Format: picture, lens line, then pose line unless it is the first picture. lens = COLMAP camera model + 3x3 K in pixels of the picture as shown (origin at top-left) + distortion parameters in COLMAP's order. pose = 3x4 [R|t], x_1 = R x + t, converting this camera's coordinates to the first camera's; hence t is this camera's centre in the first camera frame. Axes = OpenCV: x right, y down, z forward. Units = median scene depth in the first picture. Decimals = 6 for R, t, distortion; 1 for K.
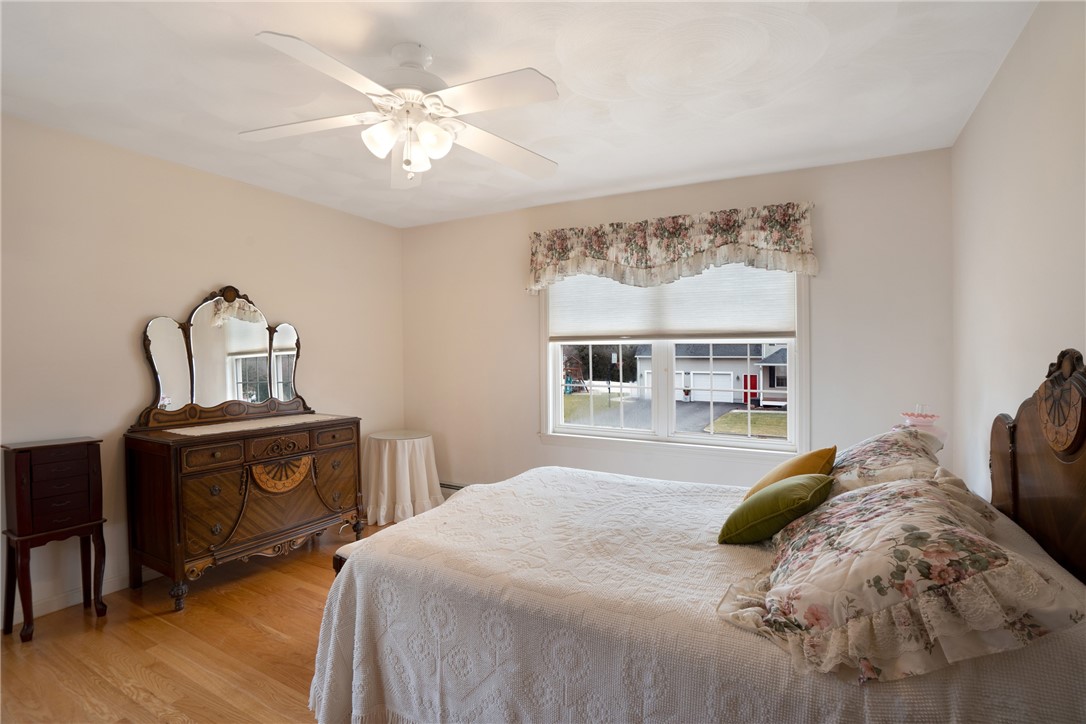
lens RADIAL K [[510.0, 0, 535.4], [0, 510.0, 361.3], [0, 0, 1]] dist [-0.057885, 0.022359]
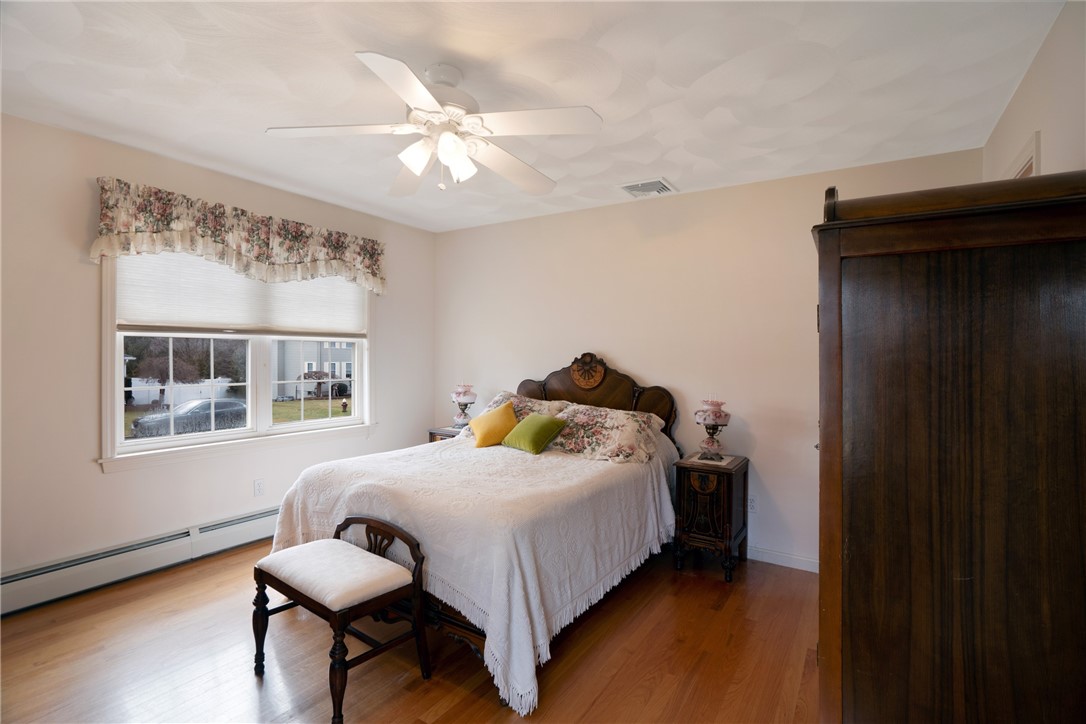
lens RADIAL K [[510.0, 0, 535.4], [0, 510.0, 361.3], [0, 0, 1]] dist [-0.057885, 0.022359]
pose [[0.086739, -0.016546, 0.996094, -0.725351], [-0.001031, 0.999860, 0.016699, -0.008558], [-0.996231, -0.002476, 0.086710, 0.387774]]
